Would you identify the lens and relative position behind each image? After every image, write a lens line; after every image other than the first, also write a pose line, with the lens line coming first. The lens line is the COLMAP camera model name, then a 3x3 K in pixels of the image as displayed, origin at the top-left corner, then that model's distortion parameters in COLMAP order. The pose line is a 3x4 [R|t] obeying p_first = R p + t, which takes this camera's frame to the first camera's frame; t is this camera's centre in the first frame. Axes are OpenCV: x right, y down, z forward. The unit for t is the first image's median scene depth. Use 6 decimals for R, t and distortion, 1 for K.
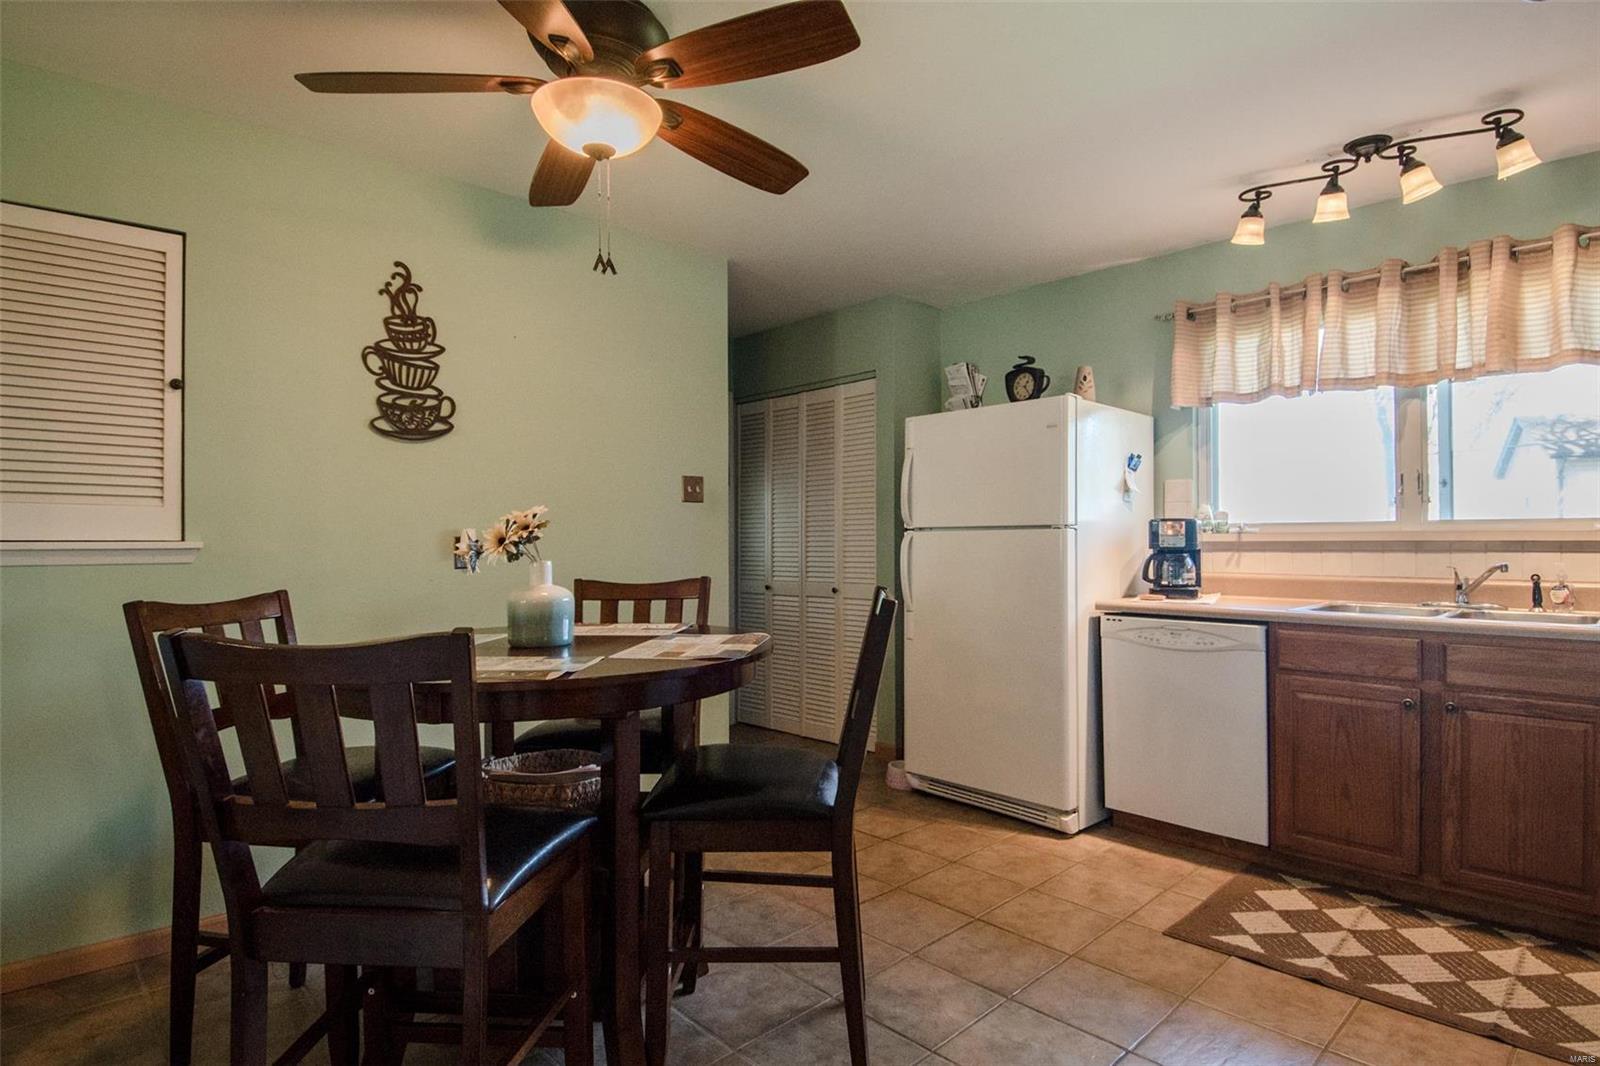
lens RADIAL K [[841.7, 0, 807.5], [0, 841.7, 534.3], [0, 0, 1]] dist [0.045518, -0.048407]
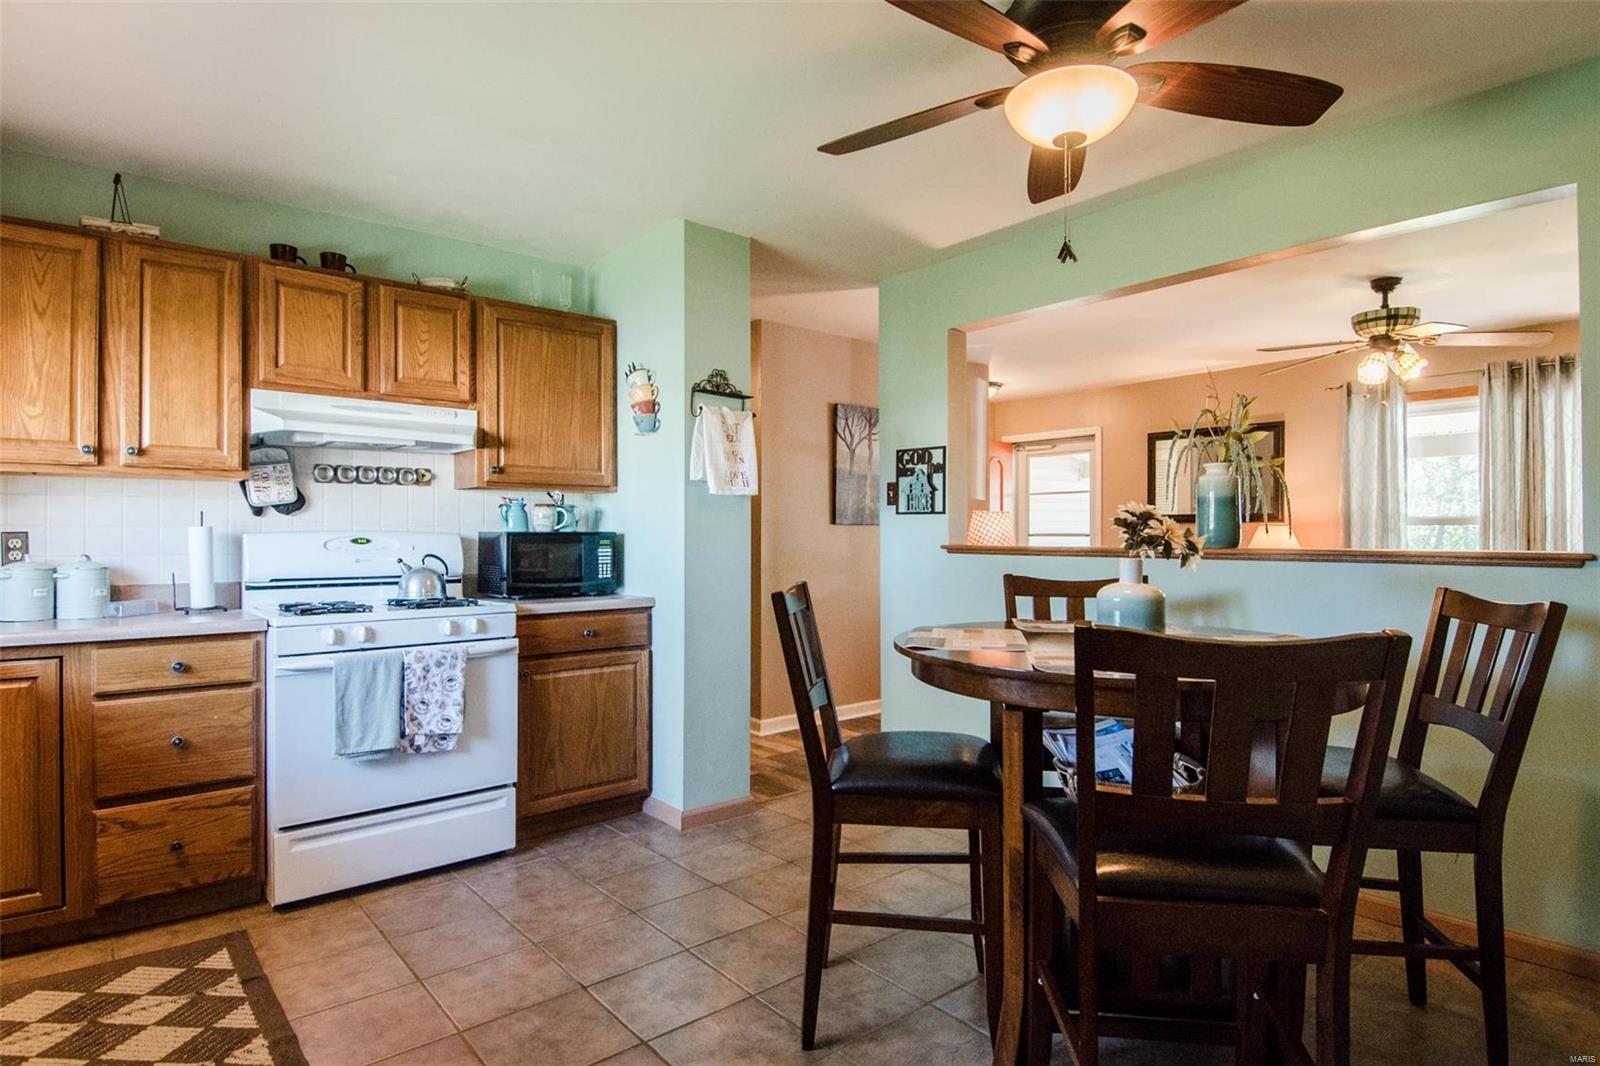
lens RADIAL K [[841.7, 0, 807.5], [0, 841.7, 534.3], [0, 0, 1]] dist [0.045518, -0.048407]
pose [[-0.997443, 0.001713, 0.071444, -0.004596], [0.001682, 0.999998, -0.000489, -0.003028], [-0.071445, -0.000367, -0.997444, 1.275214]]
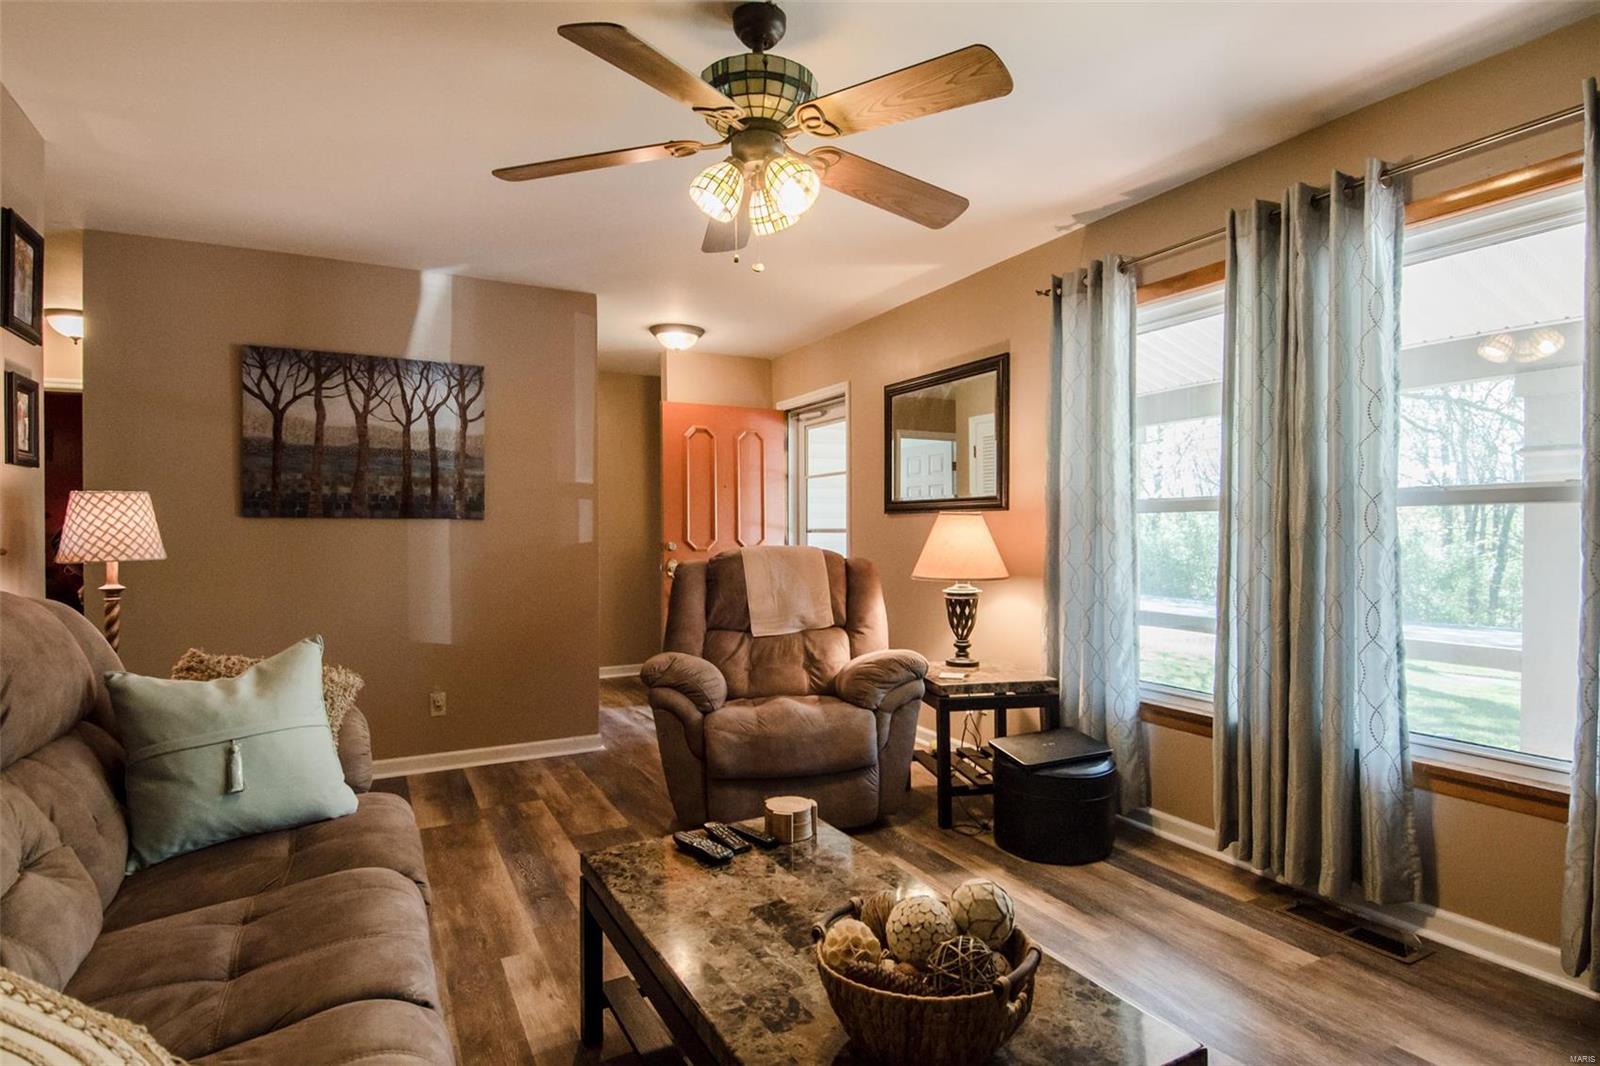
lens RADIAL K [[841.7, 0, 807.5], [0, 841.7, 534.3], [0, 0, 1]] dist [0.045518, -0.048407]
pose [[-0.961637, 0.004496, 0.274289, -1.016189], [0.004551, 0.999990, -0.000435, 0.003924], [-0.274288, 0.000830, -0.961647, 0.524050]]
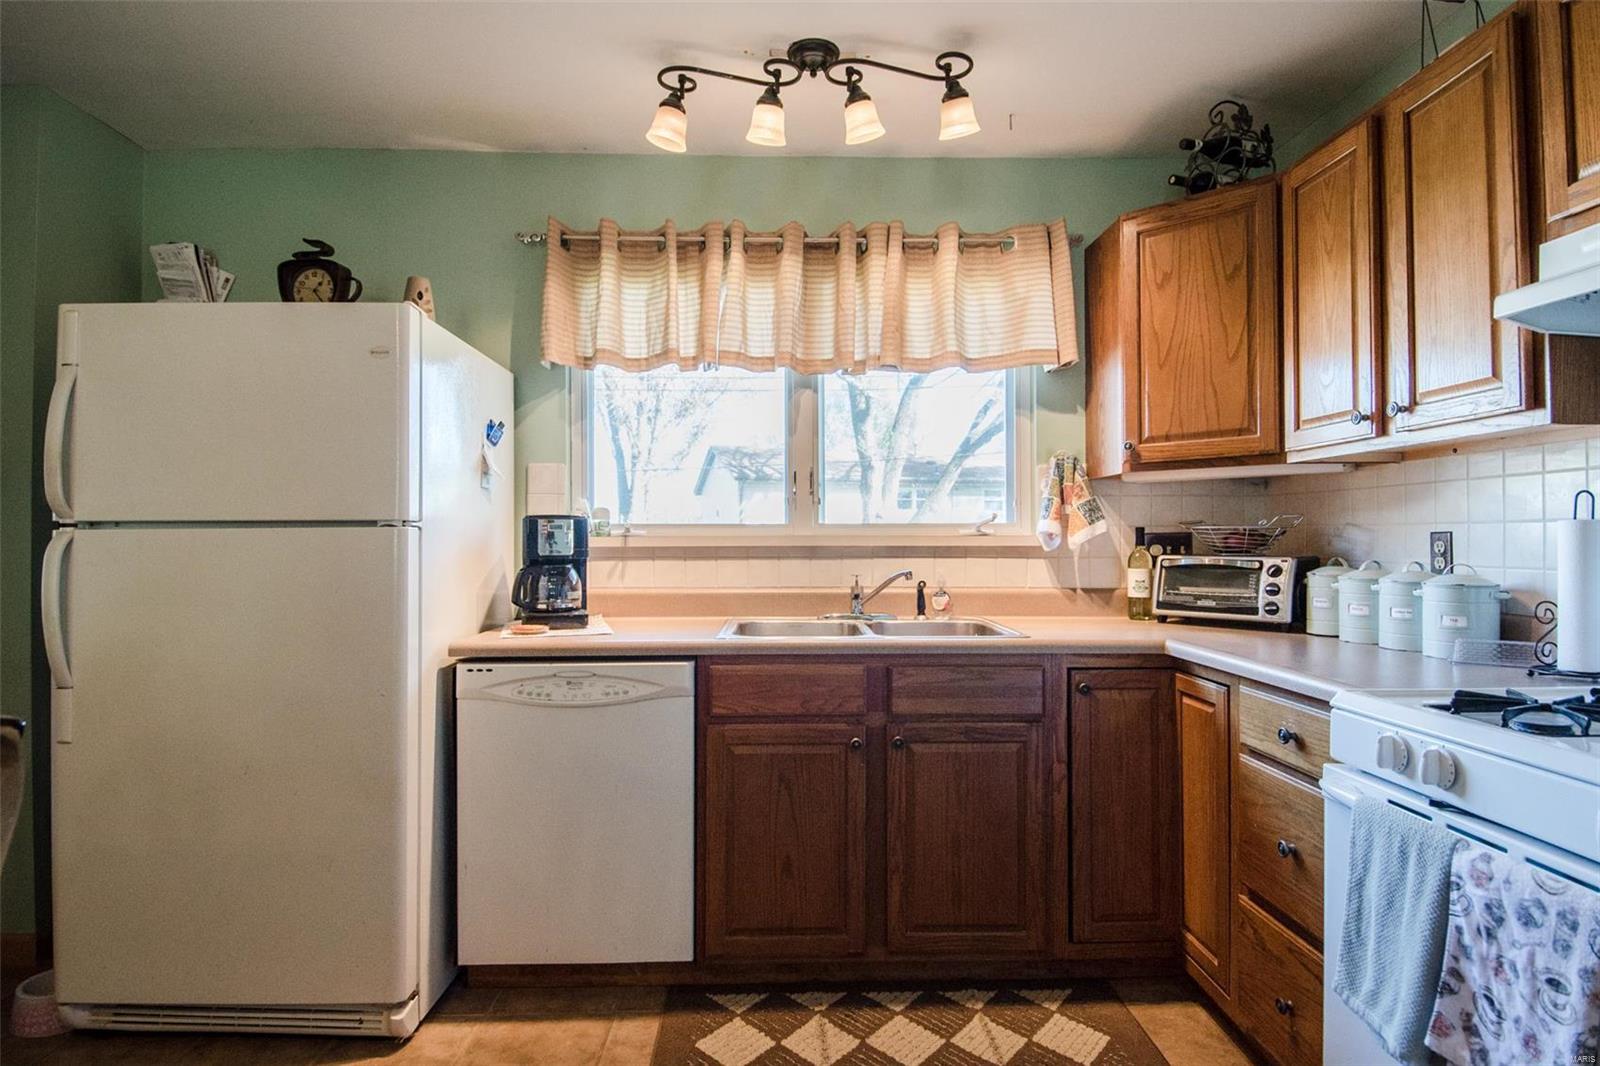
lens RADIAL K [[841.7, 0, 807.5], [0, 841.7, 534.3], [0, 0, 1]] dist [0.045518, -0.048407]
pose [[0.673516, 0.008367, 0.739125, 0.054987], [-0.005742, 0.999965, -0.006088, 0.000591], [-0.739150, -0.000144, 0.673541, 0.393247]]
